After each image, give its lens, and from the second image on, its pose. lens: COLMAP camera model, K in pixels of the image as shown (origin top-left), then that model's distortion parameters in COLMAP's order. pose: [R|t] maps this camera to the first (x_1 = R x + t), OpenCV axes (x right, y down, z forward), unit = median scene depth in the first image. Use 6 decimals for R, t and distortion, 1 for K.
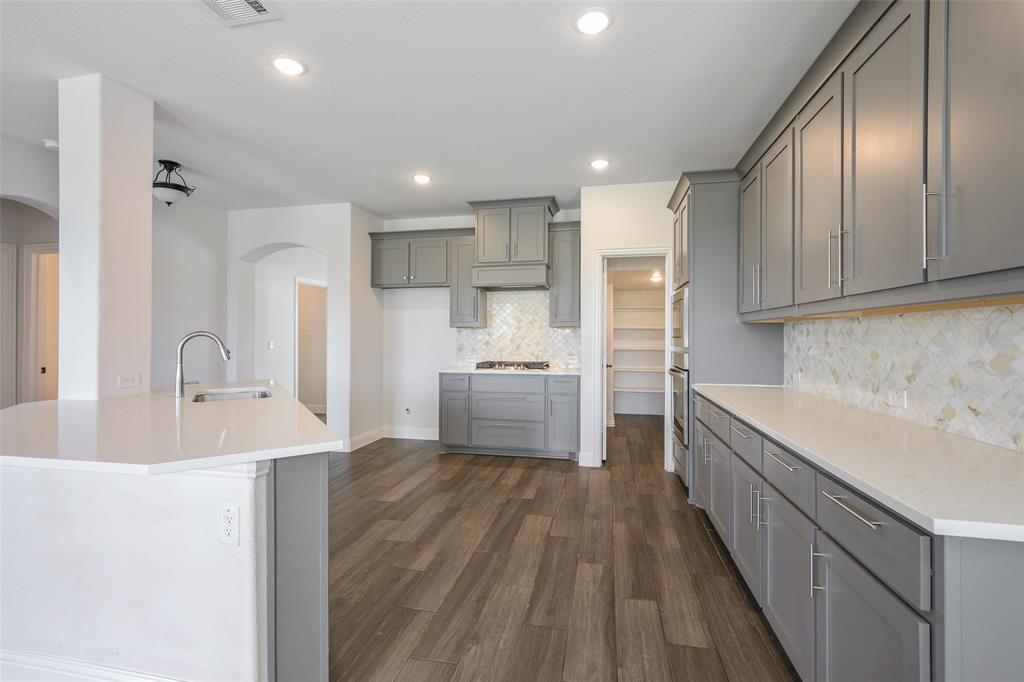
lens RADIAL K [[449.1, 0, 511.2], [0, 449.1, 337.6], [0, 0, 1]] dist [0.001242, 0.000239]
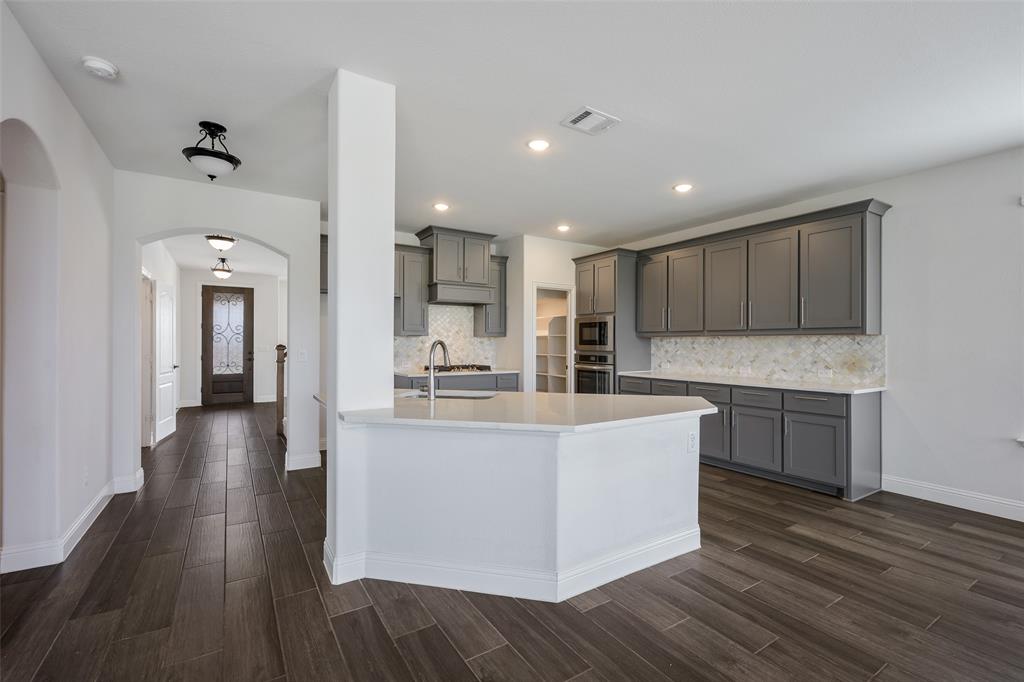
lens RADIAL K [[449.1, 0, 515.3], [0, 449.1, 344.3], [0, 0, 1]] dist [0.001242, 0.000239]
pose [[0.713998, 0.001248, 0.700146, -0.934867], [-0.001370, 0.999999, -0.000386, -0.001912], [-0.700146, -0.000684, 0.713999, 0.052848]]
